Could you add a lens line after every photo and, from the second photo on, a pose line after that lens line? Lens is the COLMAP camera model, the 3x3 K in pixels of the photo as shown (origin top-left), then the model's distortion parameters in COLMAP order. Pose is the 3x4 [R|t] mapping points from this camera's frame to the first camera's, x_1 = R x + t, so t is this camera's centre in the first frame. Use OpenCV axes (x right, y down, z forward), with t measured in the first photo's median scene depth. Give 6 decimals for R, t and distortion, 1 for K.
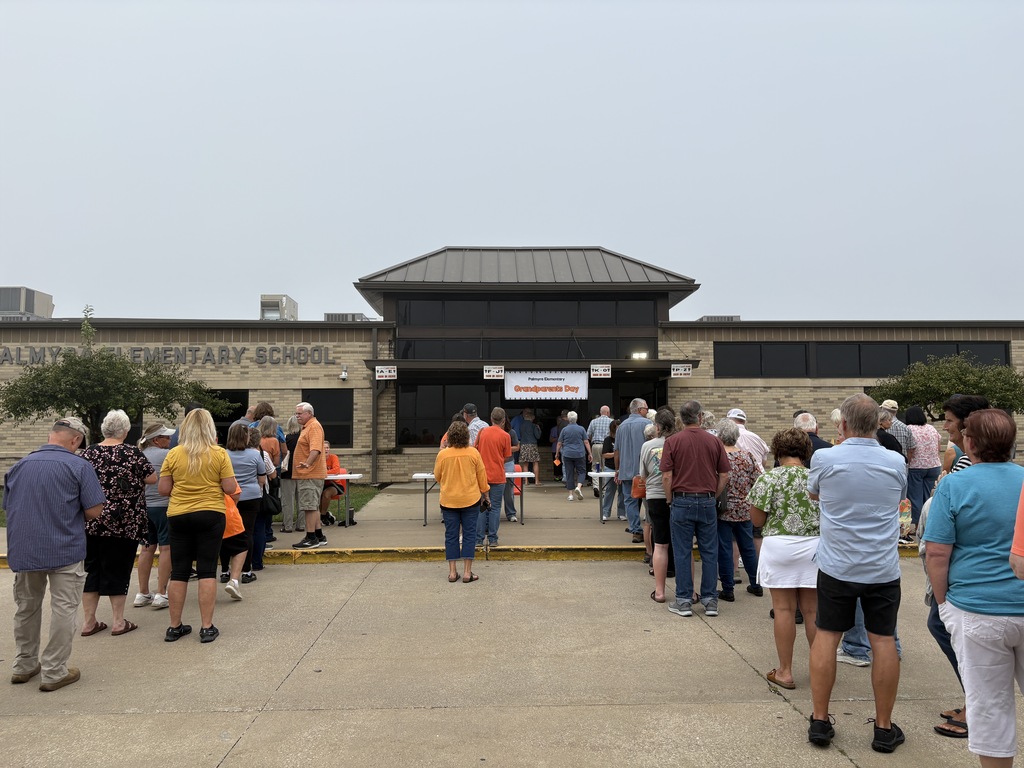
lens RADIAL K [[773.0, 0, 505.3], [0, 773.0, 386.9], [0, 0, 1]] dist [0.045254, -0.048748]
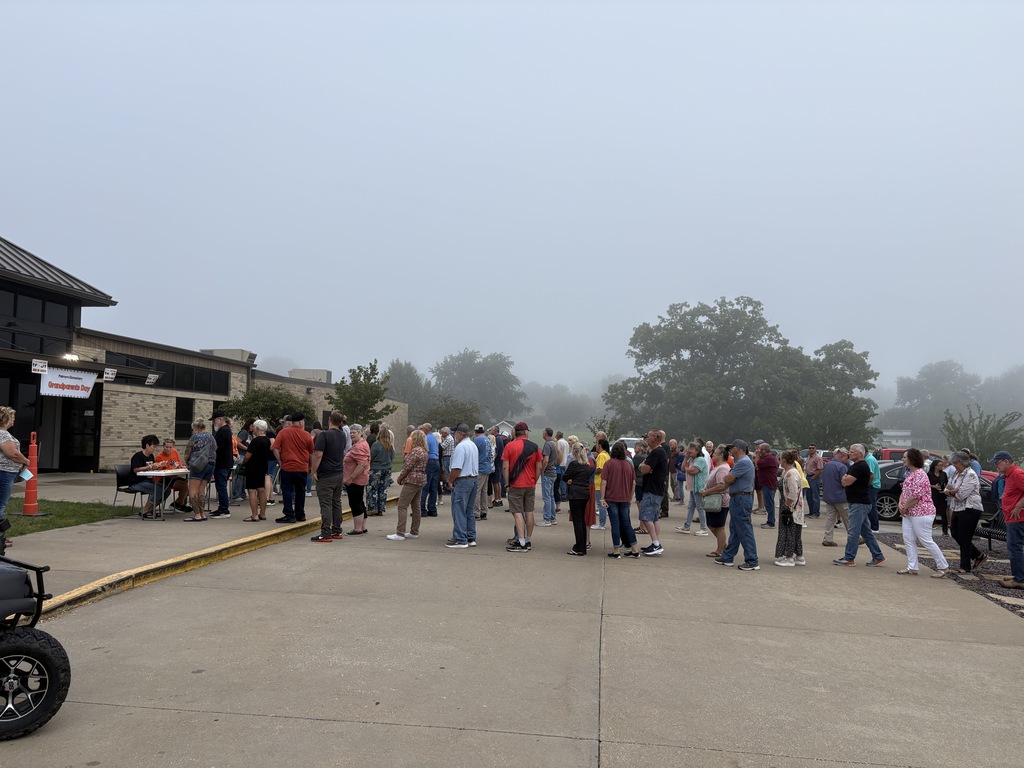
lens RADIAL K [[773.0, 0, 505.3], [0, 773.0, 386.9], [0, 0, 1]] dist [0.045254, -0.048748]
pose [[0.154198, 0.070690, 0.985508, -0.802044], [-0.086747, 0.994554, -0.057765, 0.011137], [-0.984224, -0.076583, 0.159491, 0.235187]]
